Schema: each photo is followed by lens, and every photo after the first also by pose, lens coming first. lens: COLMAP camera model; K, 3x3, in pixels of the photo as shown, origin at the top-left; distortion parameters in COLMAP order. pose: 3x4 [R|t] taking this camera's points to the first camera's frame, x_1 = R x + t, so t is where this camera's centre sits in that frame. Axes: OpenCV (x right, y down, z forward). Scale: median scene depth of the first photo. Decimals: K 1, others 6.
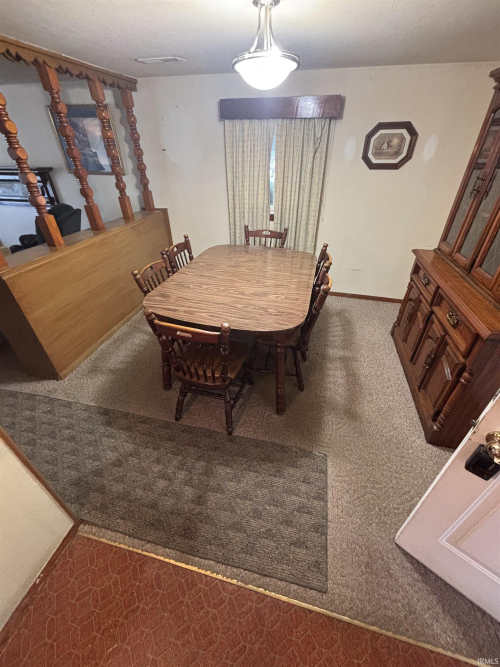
lens RADIAL K [[269.5, 0, 250.3], [0, 269.5, 333.1], [0, 0, 1]] dist [0.000538, -0.000330]
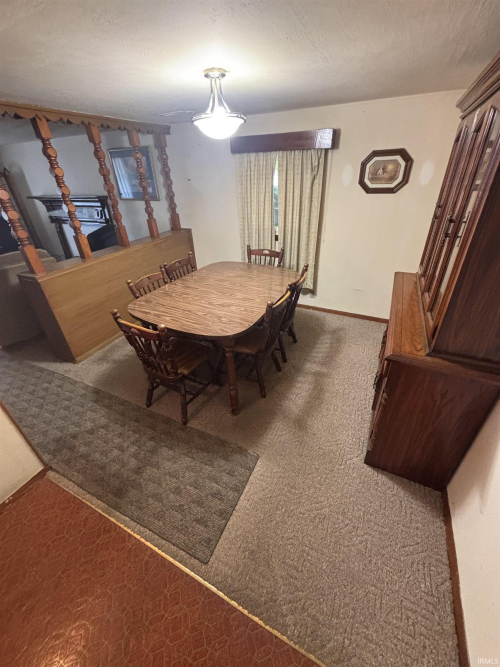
lens RADIAL K [[269.5, 0, 250.3], [0, 269.5, 333.7], [0, 0, 1]] dist [0.000538, -0.000330]
pose [[0.975658, 0.085725, -0.201848, 0.347578], [-0.096219, 0.994442, -0.042745, 0.013040], [0.197062, 0.061126, 0.978484, -0.078721]]
